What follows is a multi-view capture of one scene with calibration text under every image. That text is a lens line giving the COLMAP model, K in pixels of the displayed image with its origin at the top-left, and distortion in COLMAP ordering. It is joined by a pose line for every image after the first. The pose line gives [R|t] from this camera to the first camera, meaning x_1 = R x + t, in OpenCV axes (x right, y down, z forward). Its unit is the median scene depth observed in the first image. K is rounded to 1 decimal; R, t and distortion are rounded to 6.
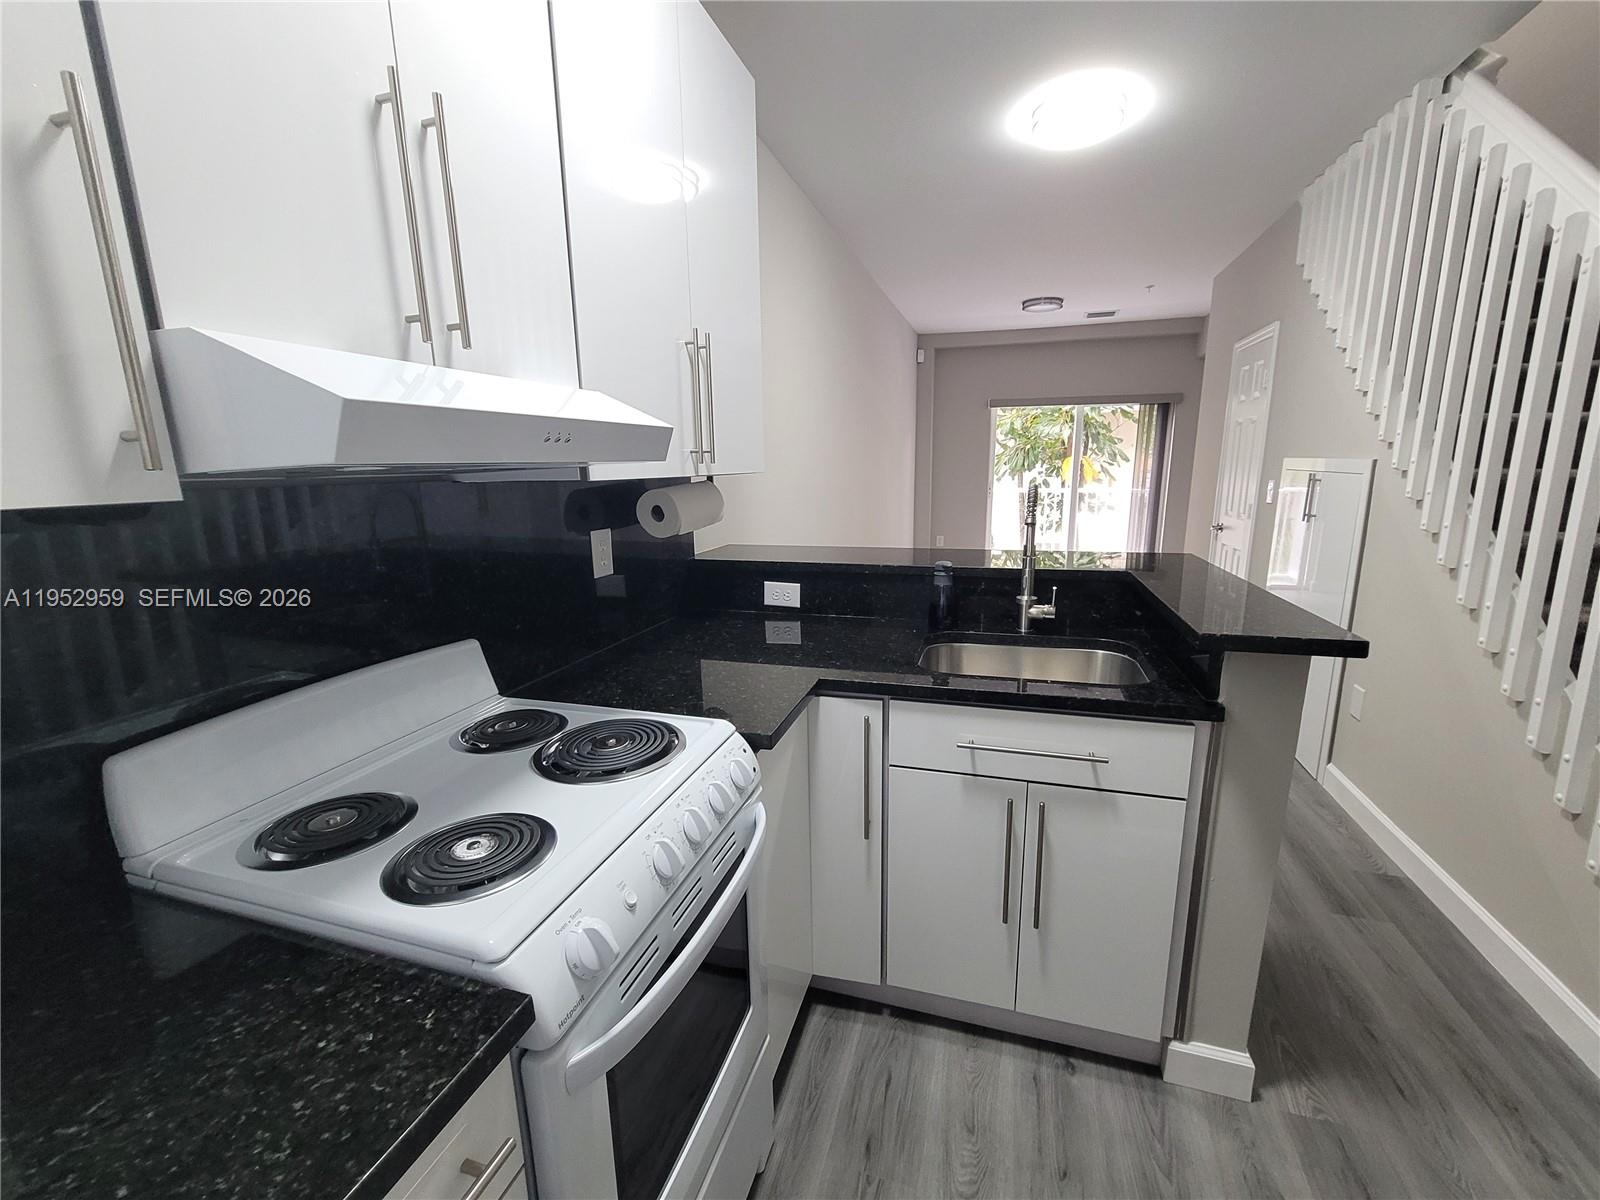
lens RADIAL K [[655.1, 0, 800.0], [0, 655.1, 600.0], [0, 0, 1]] dist [-0.000311, -0.000157]
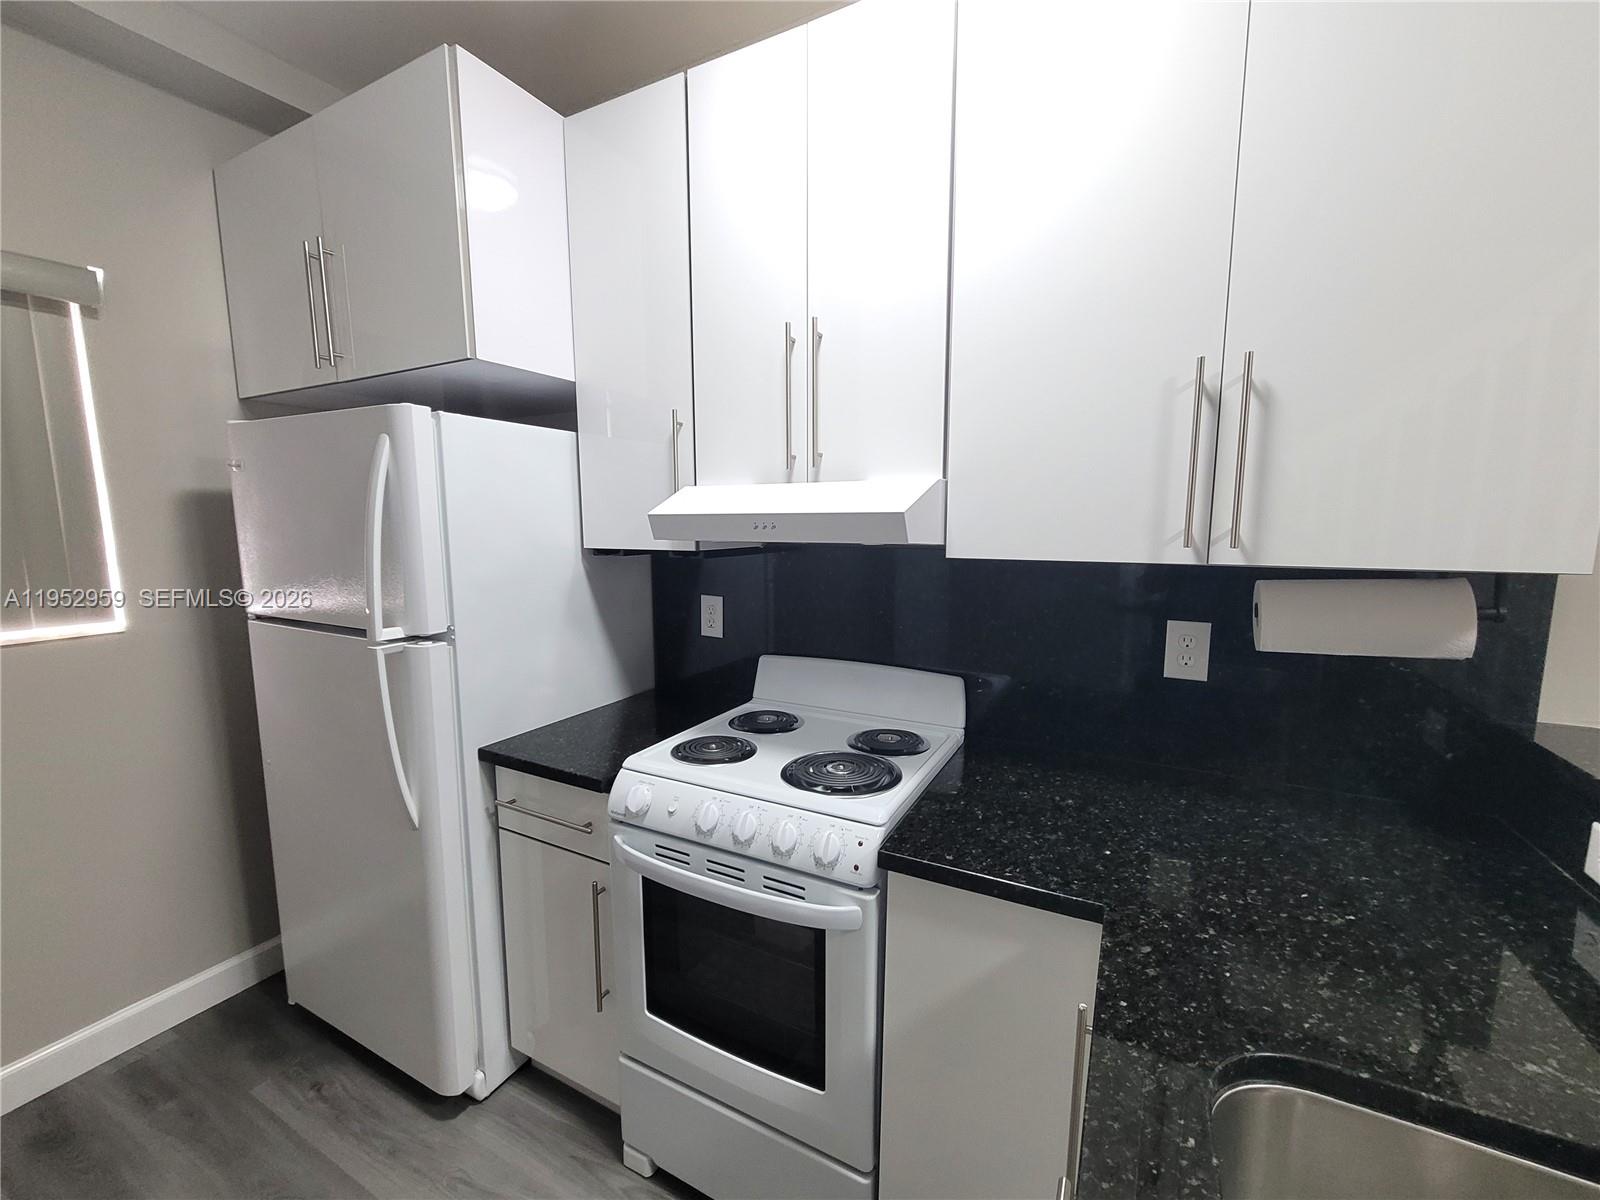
lens RADIAL K [[655.1, 0, 800.0], [0, 655.1, 600.0], [0, 0, 1]] dist [-0.000311, -0.000157]
pose [[-0.177953, 0.140979, -0.973888, 1.004695], [-0.188469, 0.966480, 0.174344, -0.331539], [0.965822, 0.214572, -0.145418, 1.187345]]
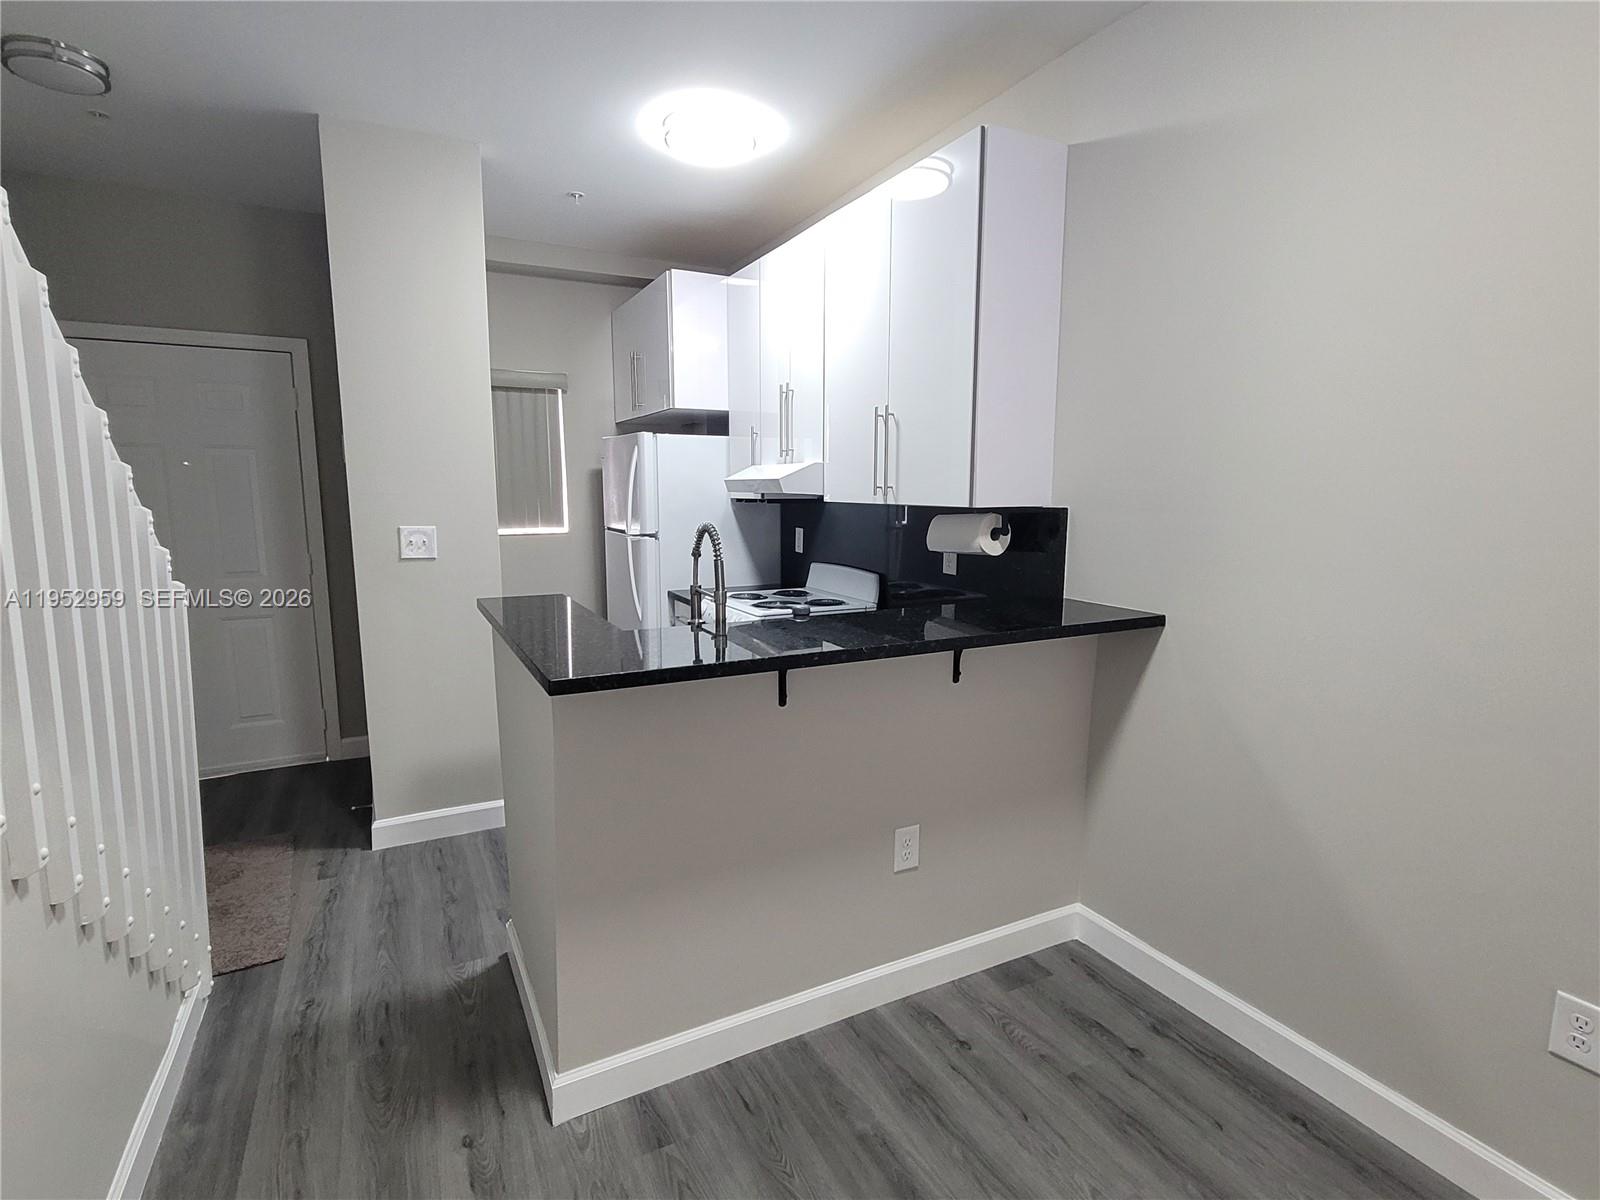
lens RADIAL K [[783.0, 0, 798.4], [0, 783.0, 580.8], [0, 0, 1]] dist [-0.000686, -0.000126]
pose [[-0.709088, 0.106163, -0.697082, 1.990702], [-0.125676, 0.953743, 0.273092, -0.801953], [0.693829, 0.281253, -0.662946, 3.461269]]
